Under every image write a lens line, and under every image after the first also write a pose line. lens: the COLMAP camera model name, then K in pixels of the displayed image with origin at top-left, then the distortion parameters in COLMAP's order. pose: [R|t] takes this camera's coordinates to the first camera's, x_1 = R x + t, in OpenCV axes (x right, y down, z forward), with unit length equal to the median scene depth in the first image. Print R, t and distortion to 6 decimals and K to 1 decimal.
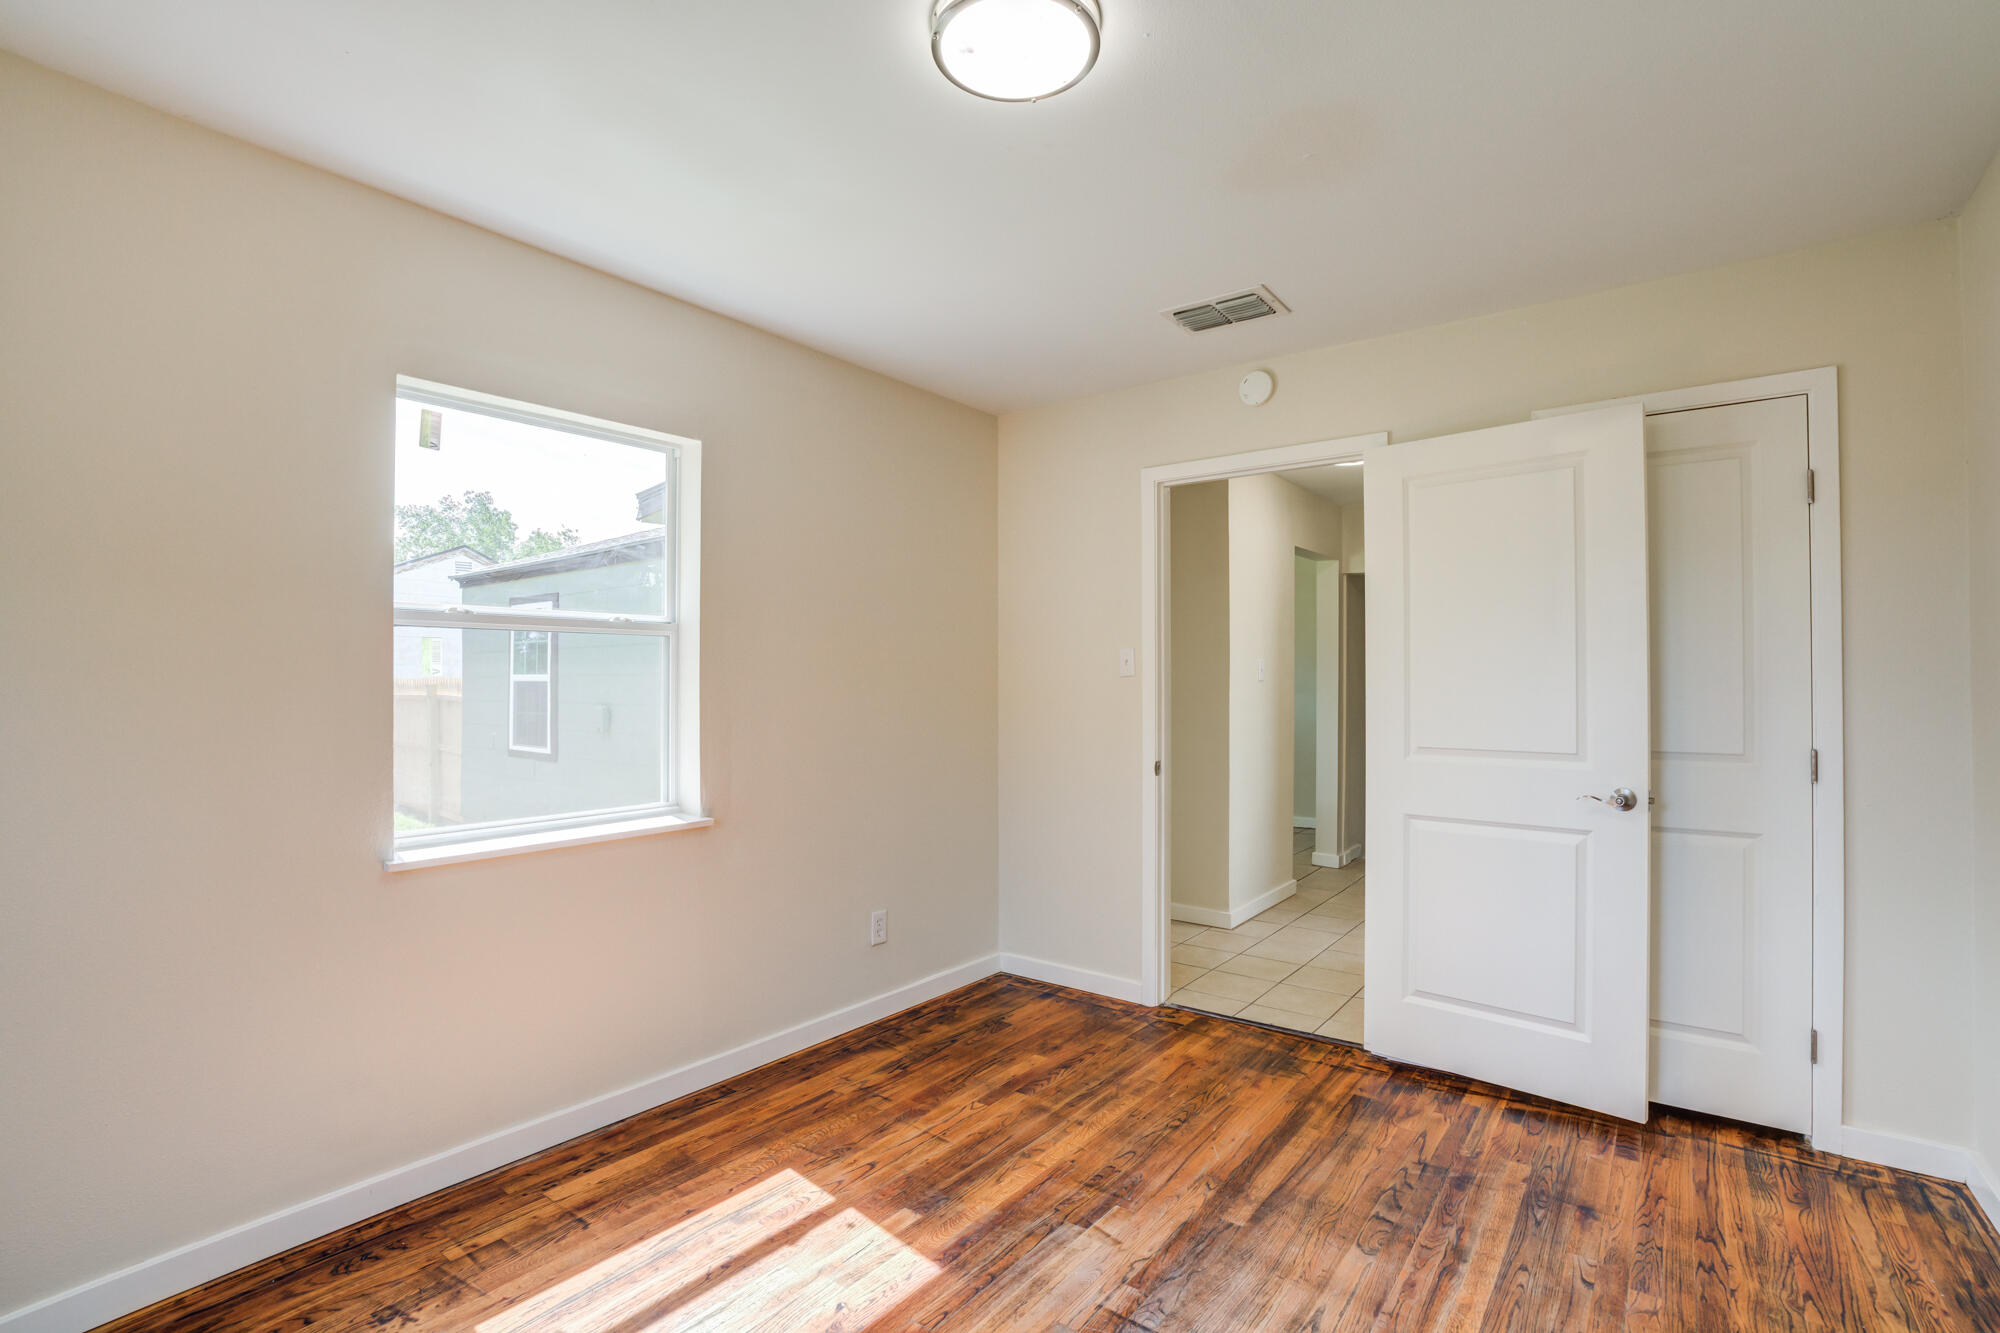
lens RADIAL K [[922.0, 0, 1002.2], [0, 922.0, 671.5], [0, 0, 1]] dist [-0.071463, 0.027623]
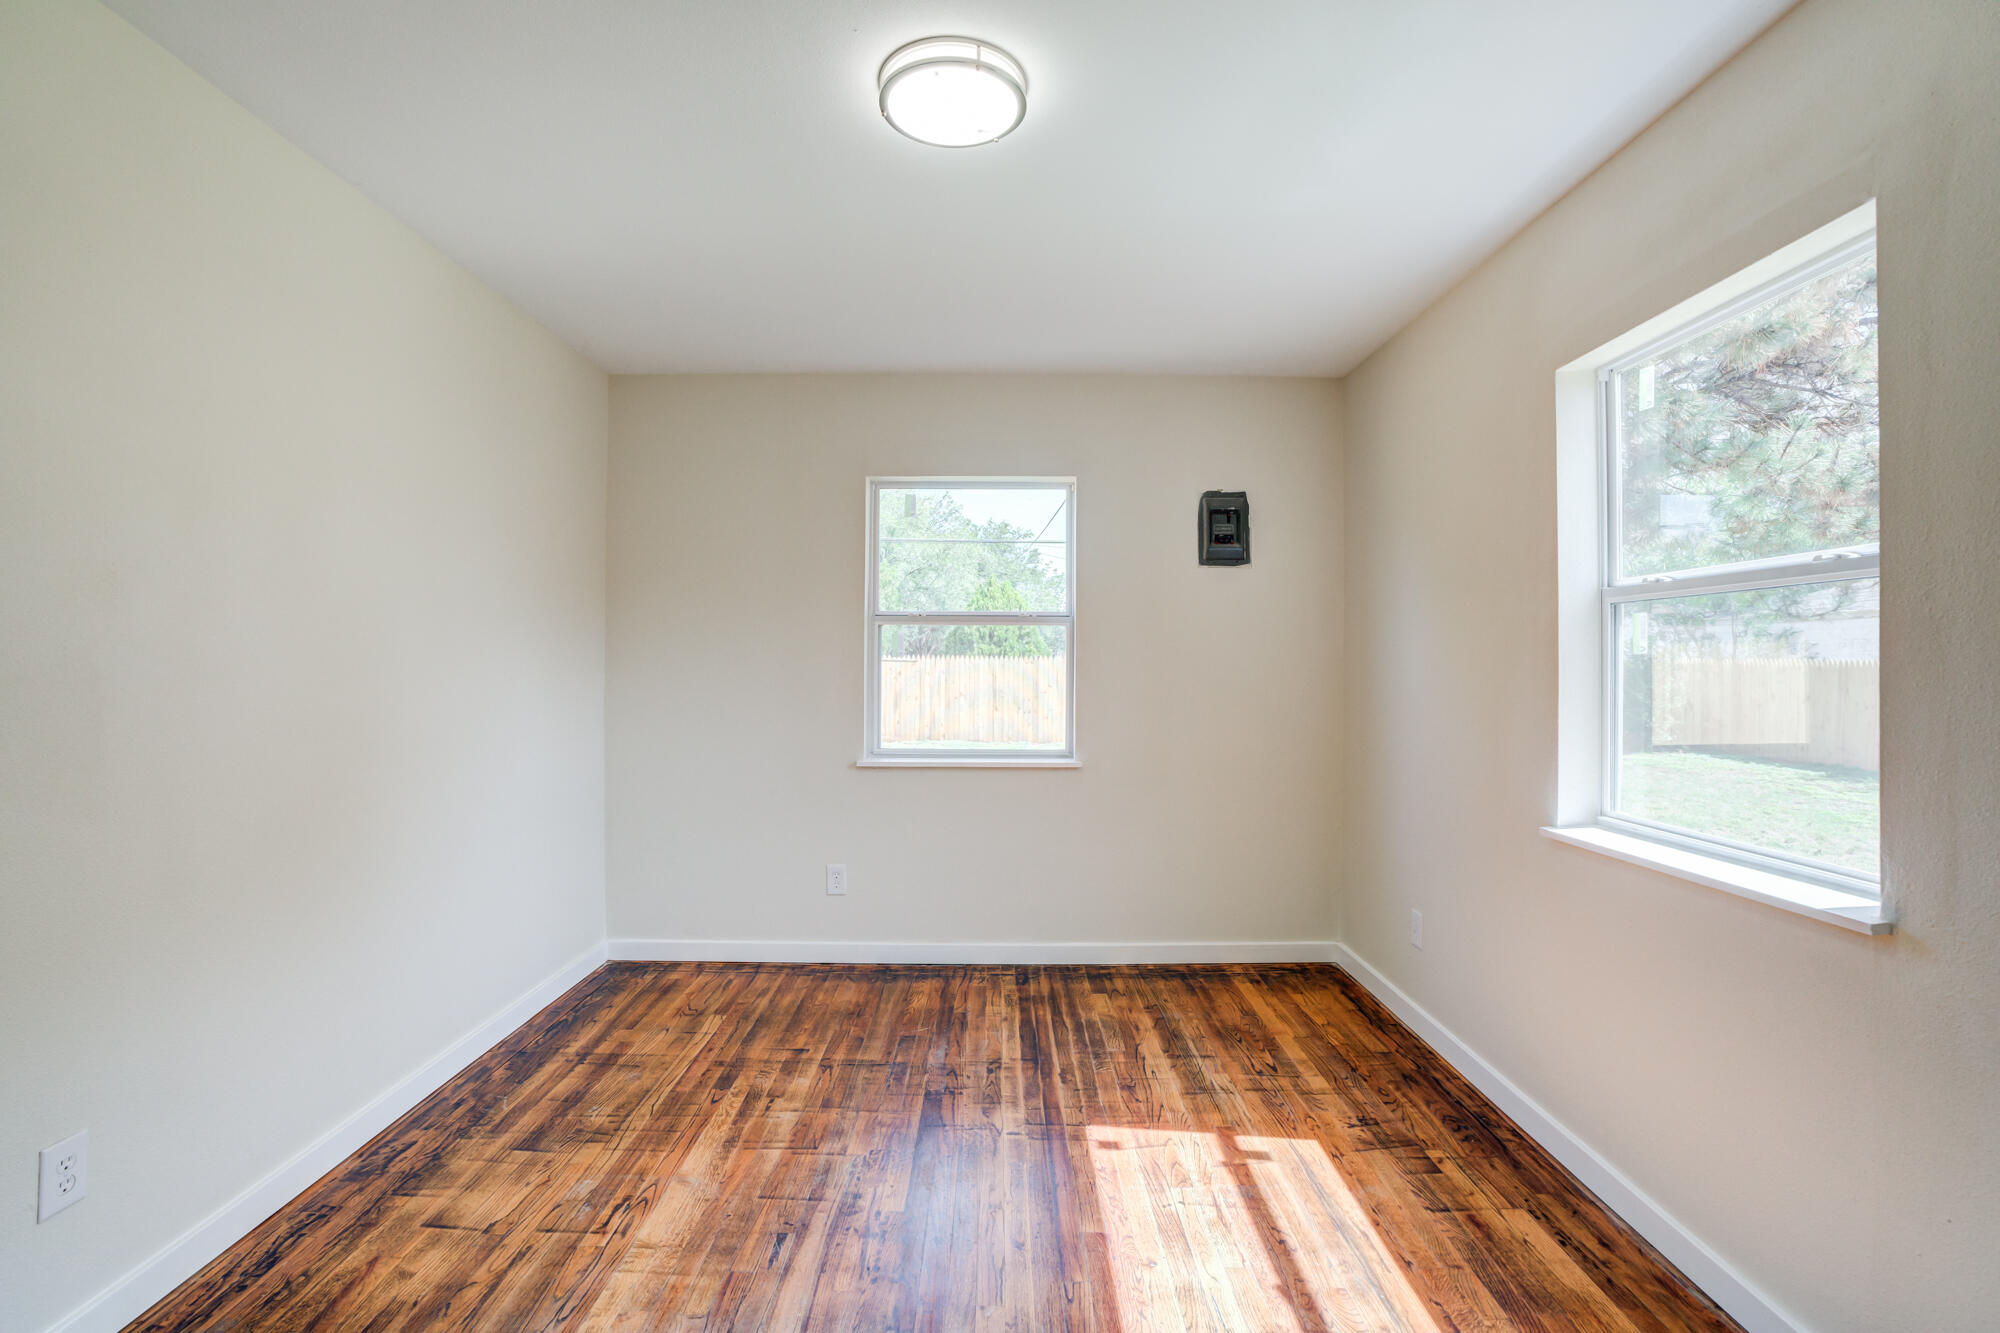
lens RADIAL K [[922.0, 0, 1002.2], [0, 922.0, 671.5], [0, 0, 1]] dist [-0.071463, 0.027623]
pose [[-0.796487, 0.003693, -0.604644, 0.505474], [0.006171, 0.999979, -0.002021, 0.023584], [0.604624, -0.005341, -0.796493, 1.497082]]
